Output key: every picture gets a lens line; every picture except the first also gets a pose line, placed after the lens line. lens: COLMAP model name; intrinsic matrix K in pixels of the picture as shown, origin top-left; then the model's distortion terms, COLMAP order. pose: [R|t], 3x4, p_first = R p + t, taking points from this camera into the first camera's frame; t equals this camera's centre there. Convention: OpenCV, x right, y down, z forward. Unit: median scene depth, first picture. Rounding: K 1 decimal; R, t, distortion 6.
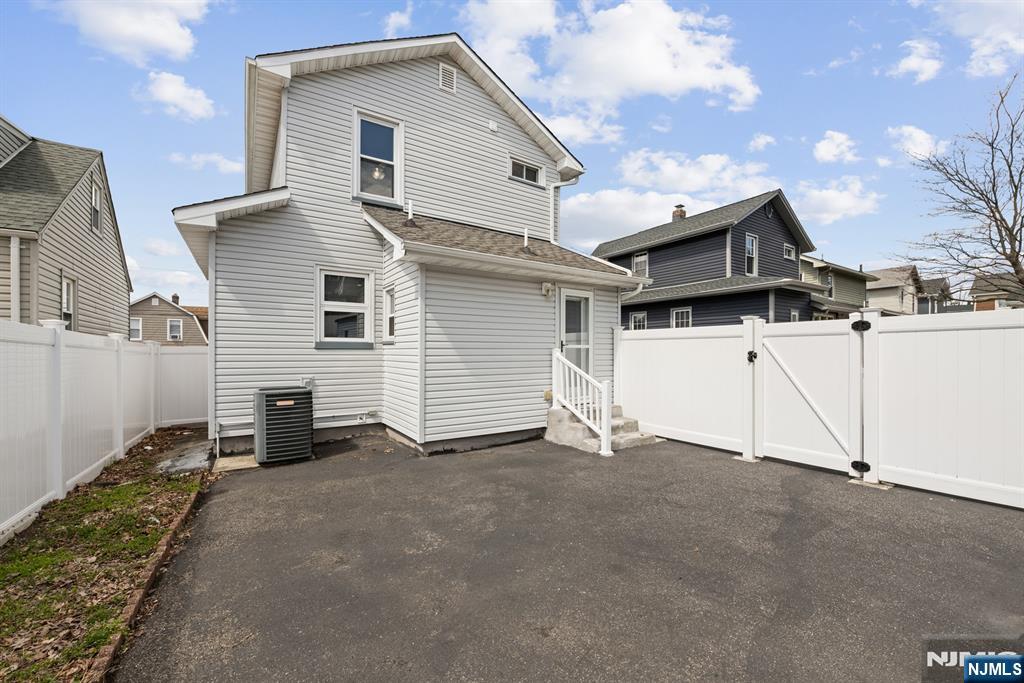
lens RADIAL K [[408.0, 0, 514.3], [0, 408.0, 349.1], [0, 0, 1]] dist [-0.010646, -0.000159]
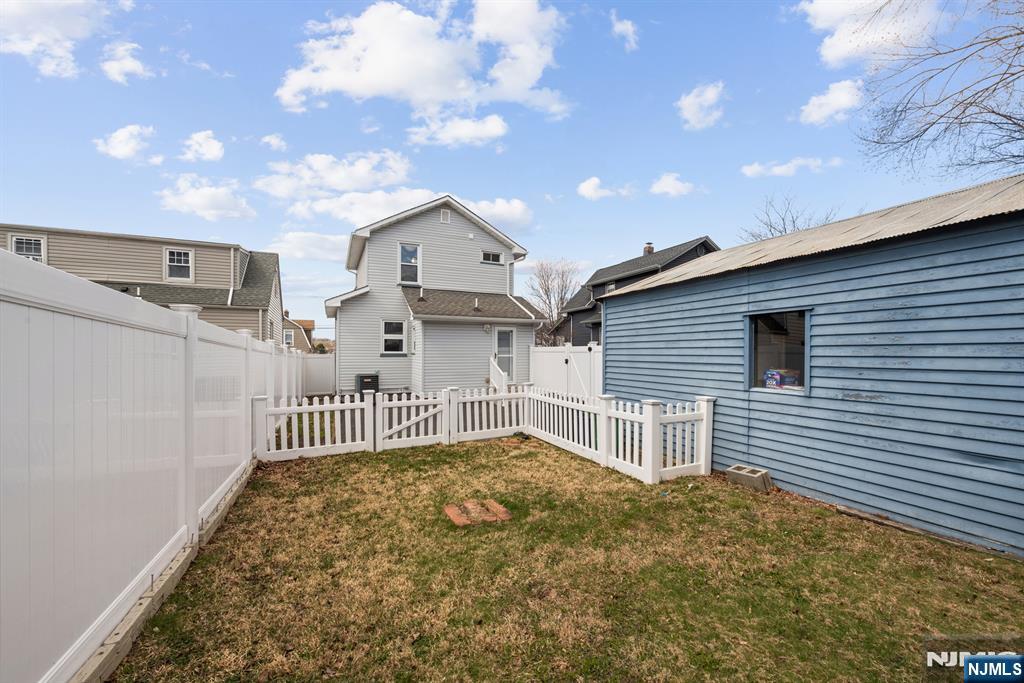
lens RADIAL K [[408.0, 0, 514.3], [0, 408.0, 349.1], [0, 0, 1]] dist [-0.010646, -0.000159]
pose [[0.986932, -0.000719, -0.161134, 0.527196], [0.000241, 0.999996, -0.002985, -0.032116], [0.161136, 0.002907, 0.986928, -0.958849]]
